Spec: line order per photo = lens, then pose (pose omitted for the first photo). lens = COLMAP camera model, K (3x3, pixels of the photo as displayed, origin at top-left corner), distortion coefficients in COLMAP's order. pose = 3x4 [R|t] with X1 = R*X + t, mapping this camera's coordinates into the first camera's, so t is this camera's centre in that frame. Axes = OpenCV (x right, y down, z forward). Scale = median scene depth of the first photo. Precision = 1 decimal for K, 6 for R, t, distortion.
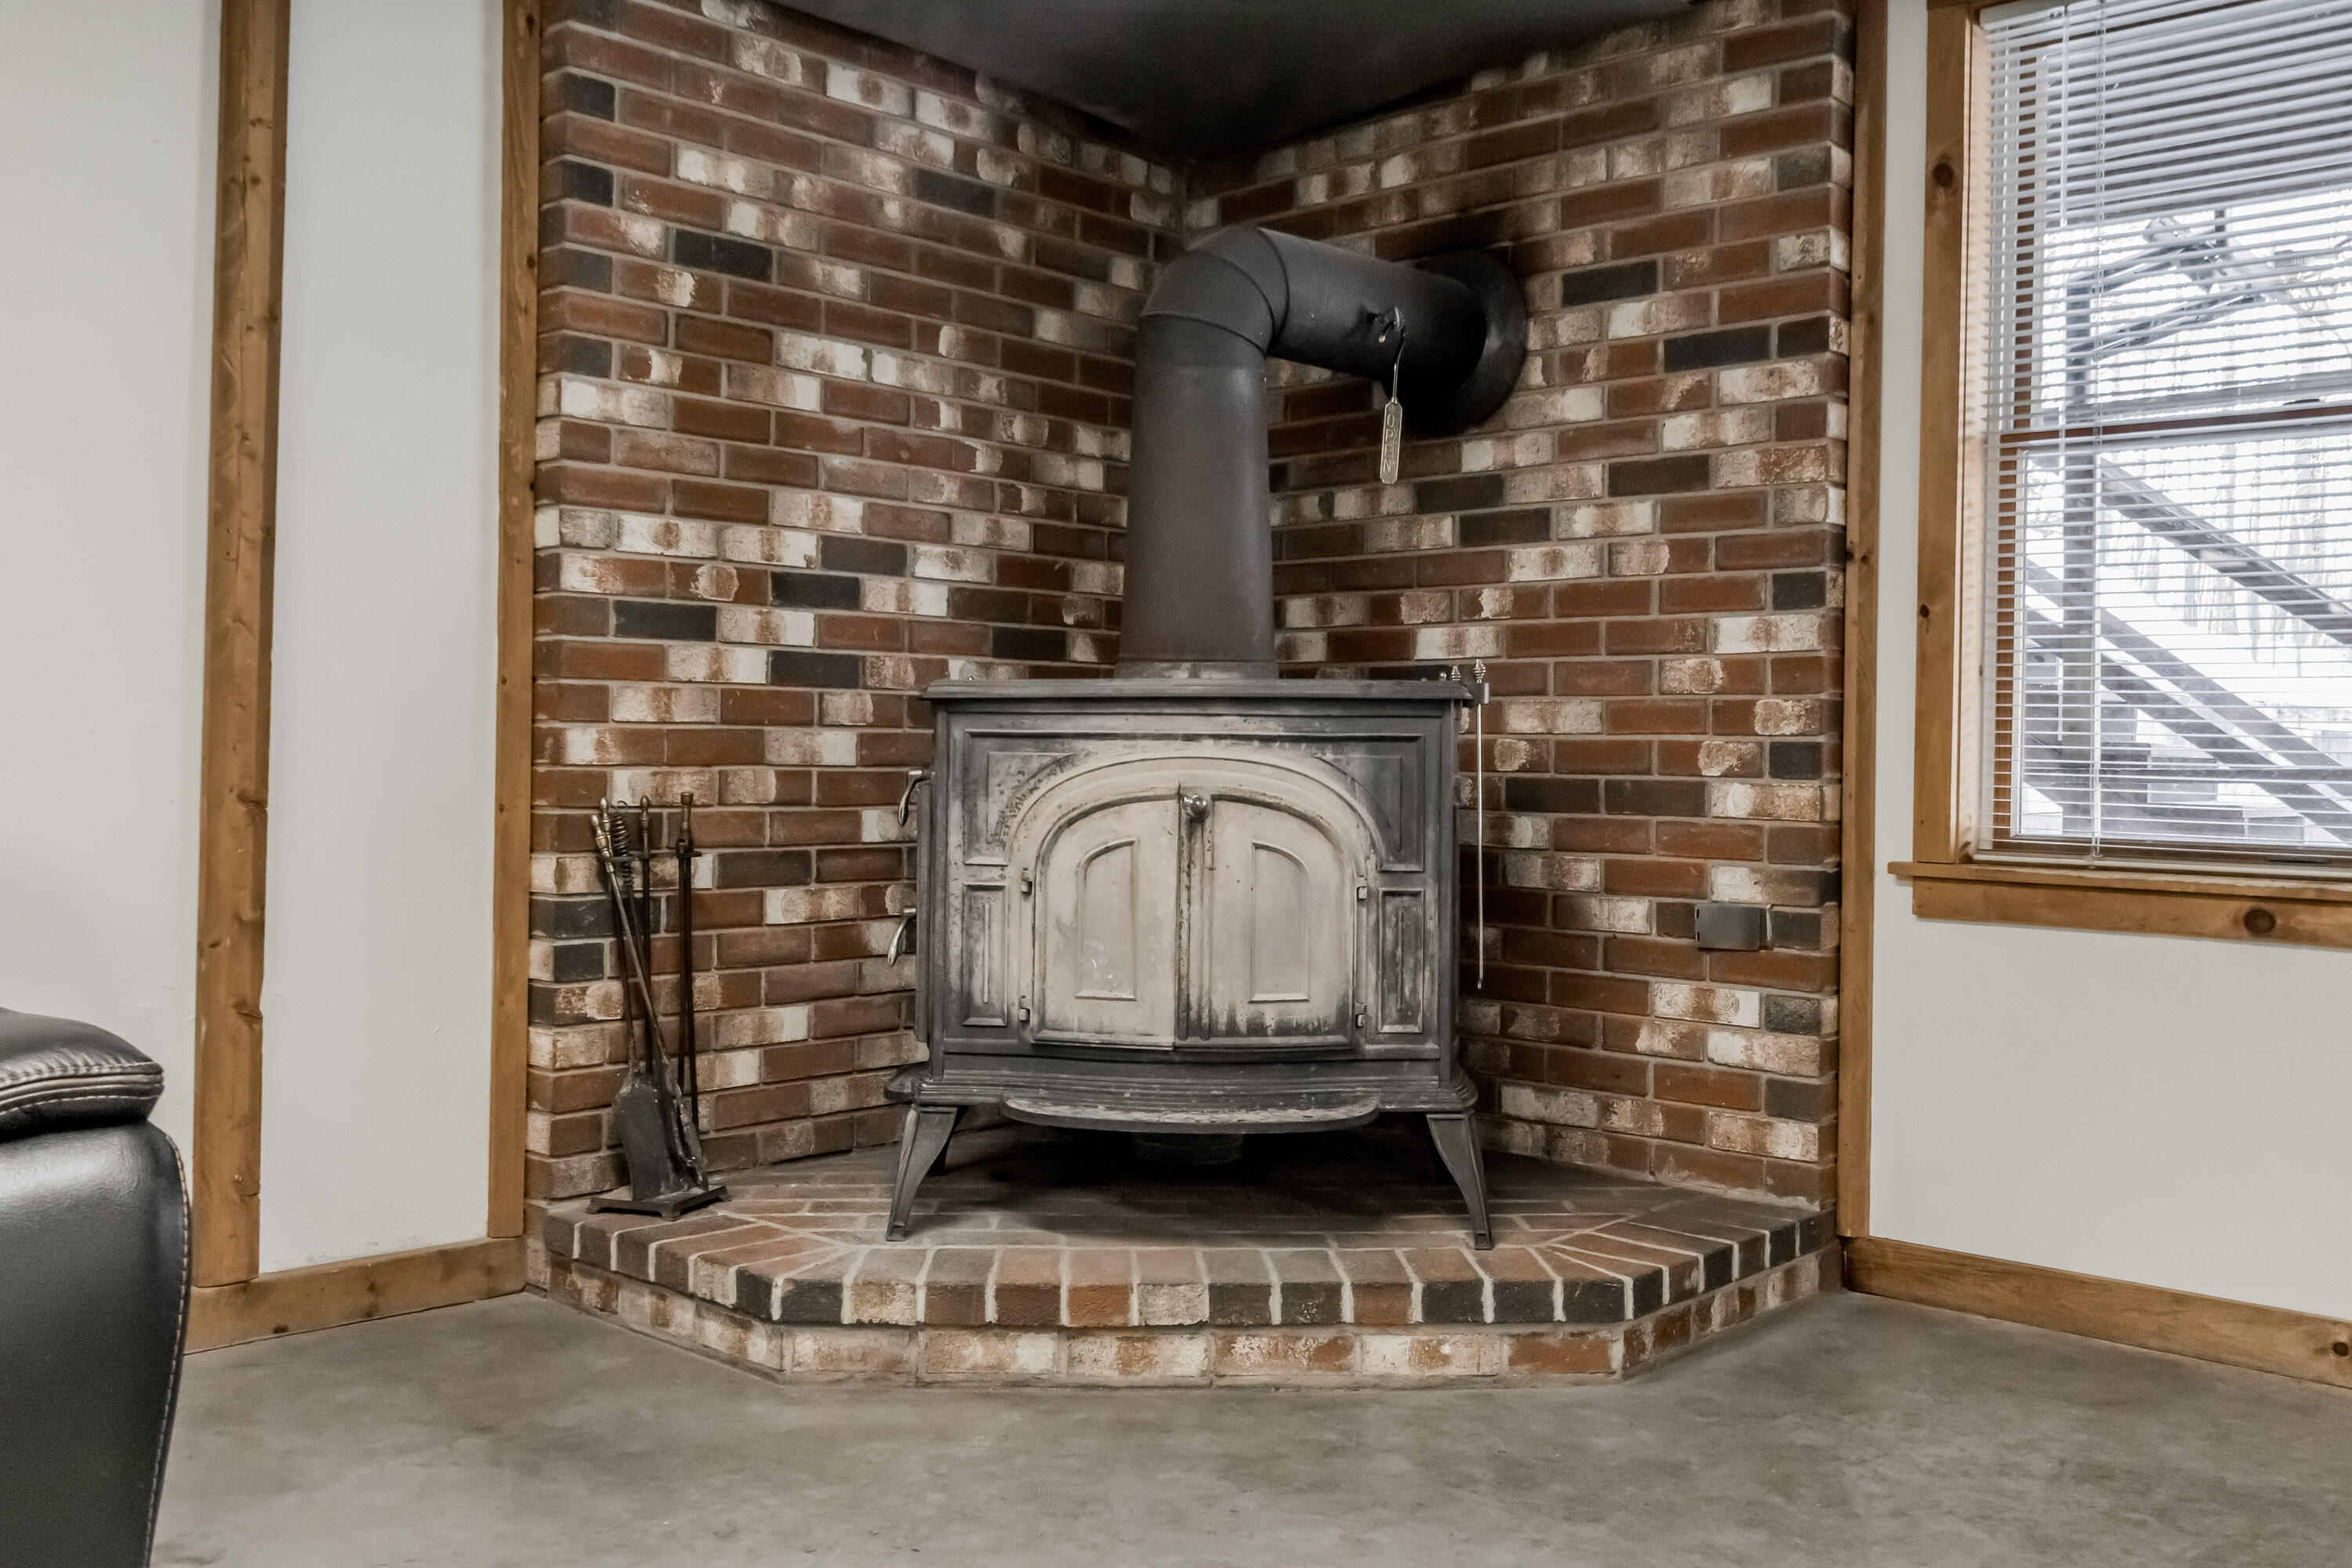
lens RADIAL K [[2109.2, 0, 1190.4], [0, 2109.2, 751.7], [0, 0, 1]] dist [-0.002982, -0.005817]
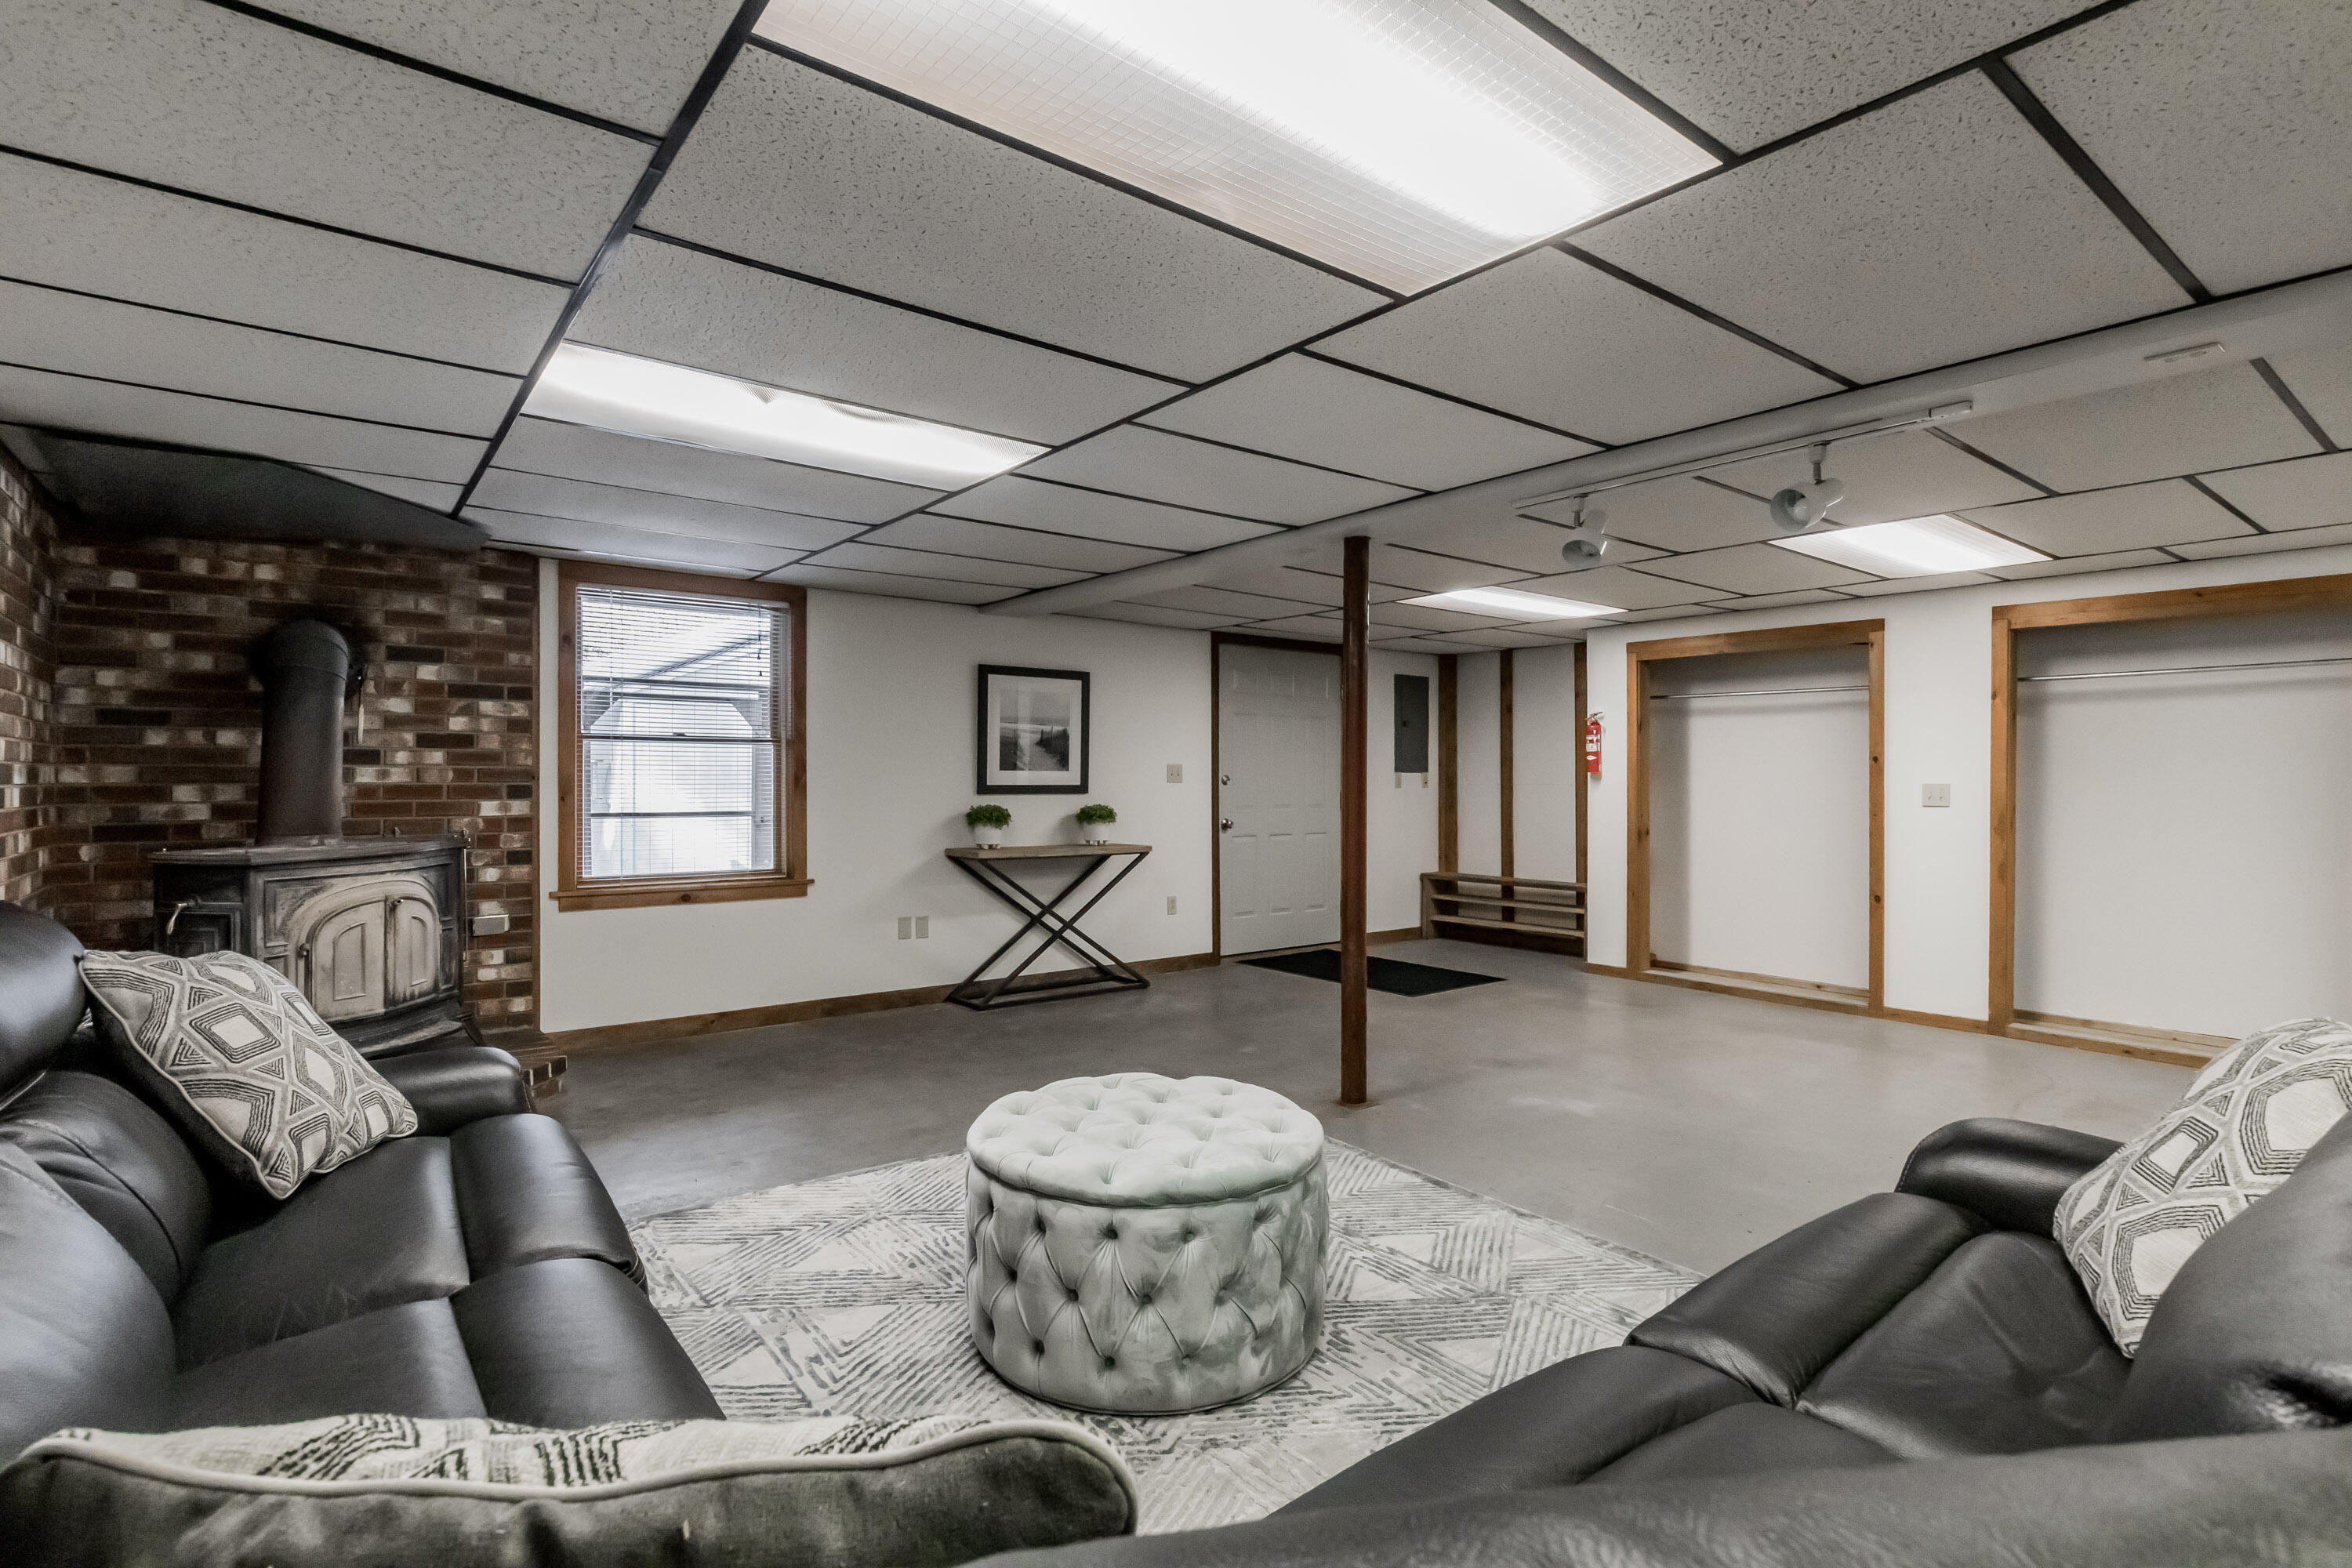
lens RADIAL K [[1112.5, 0, 1197.3], [0, 1112.5, 789.3], [0, 0, 1]] dist [-0.002347, -0.000245]
pose [[0.142622, -0.022897, 0.989512, -0.920819], [-0.001246, 0.999727, 0.023313, -0.109769], [-0.989776, -0.004558, 0.142555, -0.014537]]
